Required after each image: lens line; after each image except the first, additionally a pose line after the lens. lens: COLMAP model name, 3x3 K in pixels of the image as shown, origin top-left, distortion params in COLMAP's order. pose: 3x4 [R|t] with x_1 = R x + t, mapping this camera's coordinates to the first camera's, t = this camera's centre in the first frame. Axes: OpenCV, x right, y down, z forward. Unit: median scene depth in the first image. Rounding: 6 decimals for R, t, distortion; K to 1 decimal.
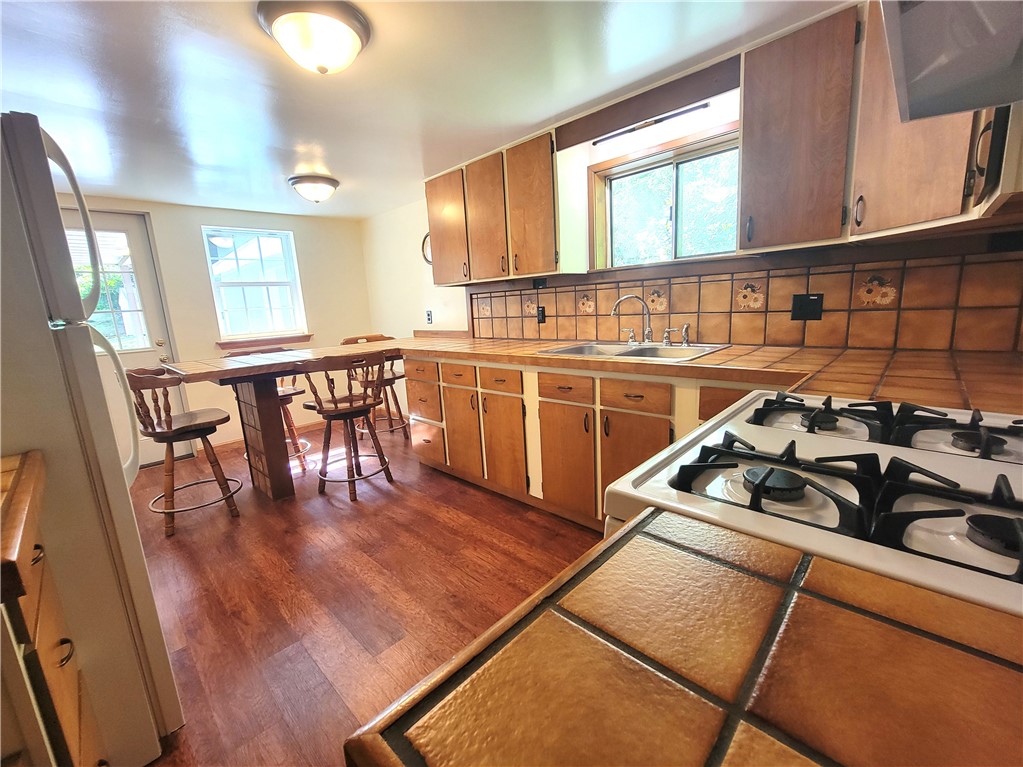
lens RADIAL K [[420.9, 0, 518.7], [0, 420.9, 385.0], [0, 0, 1]] dist [0.002432, -0.000044]
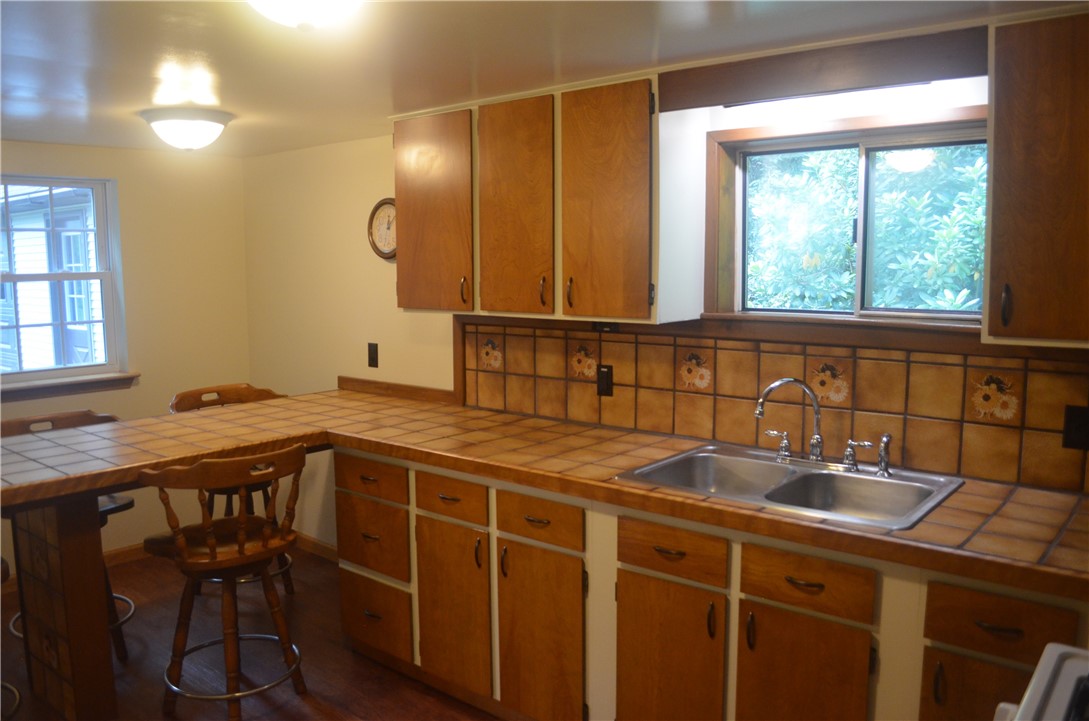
lens RADIAL K [[846.5, 0, 547.5], [0, 846.5, 370.5], [0, 0, 1]] dist [-0.062993, -0.006427]
pose [[0.996620, 0.038178, 0.072737, -0.117030], [-0.033200, 0.997102, -0.068452, -0.125515], [-0.075139, 0.065806, 0.994999, -0.066148]]
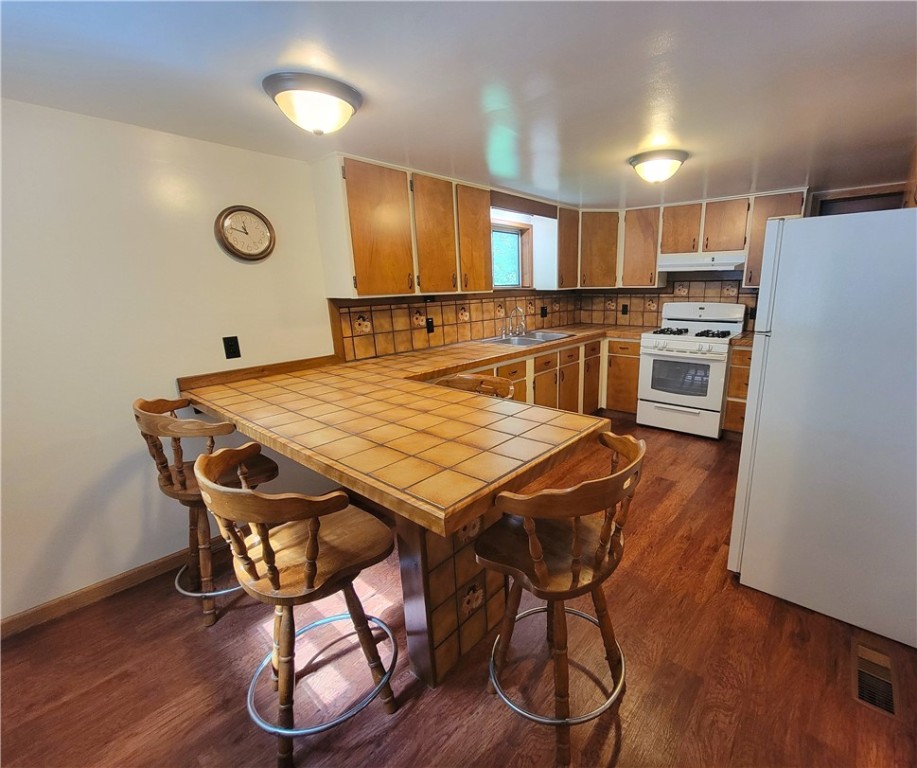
lens RADIAL K [[409.4, 0, 513.2], [0, 409.4, 384.8], [0, 0, 1]] dist [0.003530, 0.000096]
pose [[-0.075557, -0.188383, 0.979185, -1.282820], [0.212725, 0.956340, 0.200403, -0.226483], [-0.974186, 0.223439, -0.032185, 1.034398]]
